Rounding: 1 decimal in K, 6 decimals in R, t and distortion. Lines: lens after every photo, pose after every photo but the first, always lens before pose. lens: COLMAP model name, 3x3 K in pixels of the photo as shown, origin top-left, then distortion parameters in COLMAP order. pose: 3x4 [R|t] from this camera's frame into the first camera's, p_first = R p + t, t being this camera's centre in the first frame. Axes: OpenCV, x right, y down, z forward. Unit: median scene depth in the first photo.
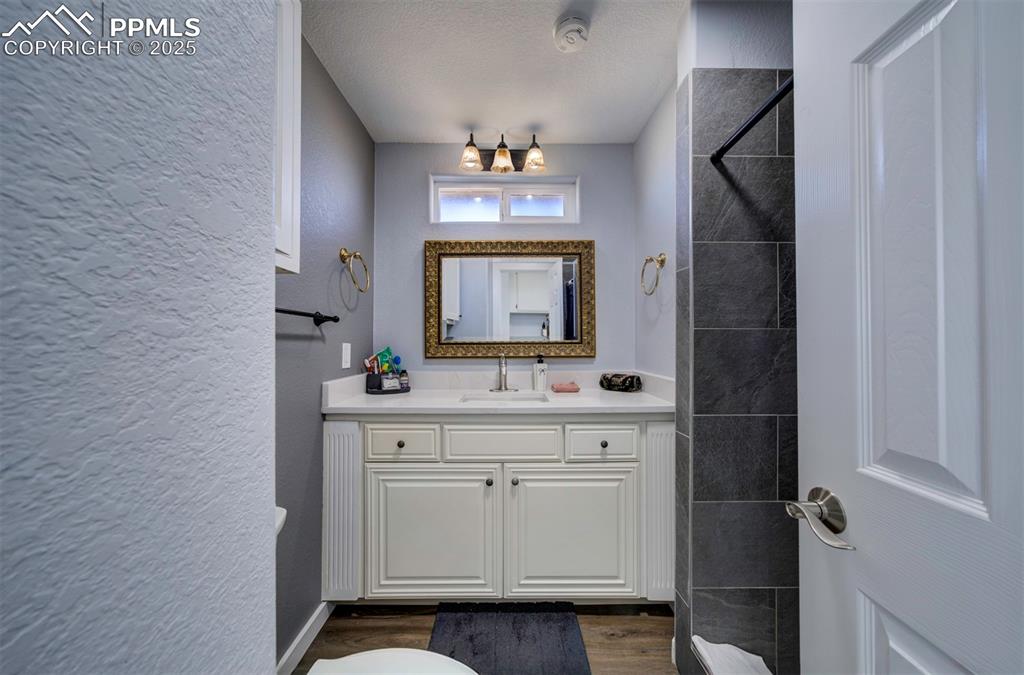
lens RADIAL K [[346.8, 0, 515.5], [0, 346.8, 336.1], [0, 0, 1]] dist [-0.006563, 0.002047]
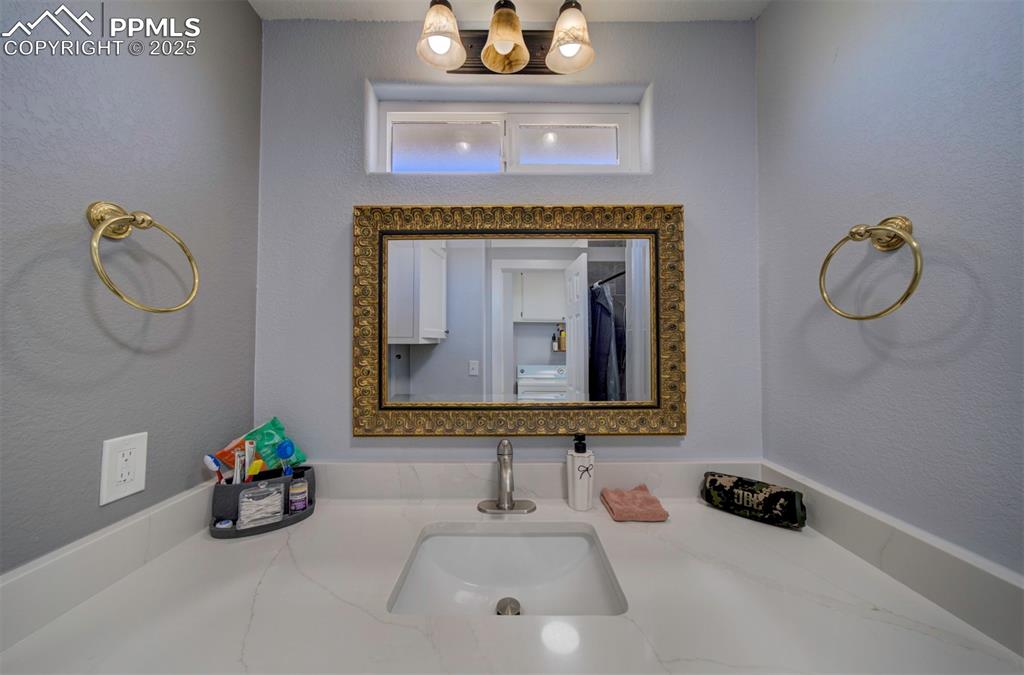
lens RADIAL K [[346.8, 0, 510.4], [0, 346.8, 342.0], [0, 0, 1]] dist [-0.006563, 0.002047]
pose [[0.999774, 0.002812, -0.021056, -0.018133], [-0.002619, 0.999954, 0.009191, -0.080002], [0.021081, -0.009134, 0.999736, 0.493207]]
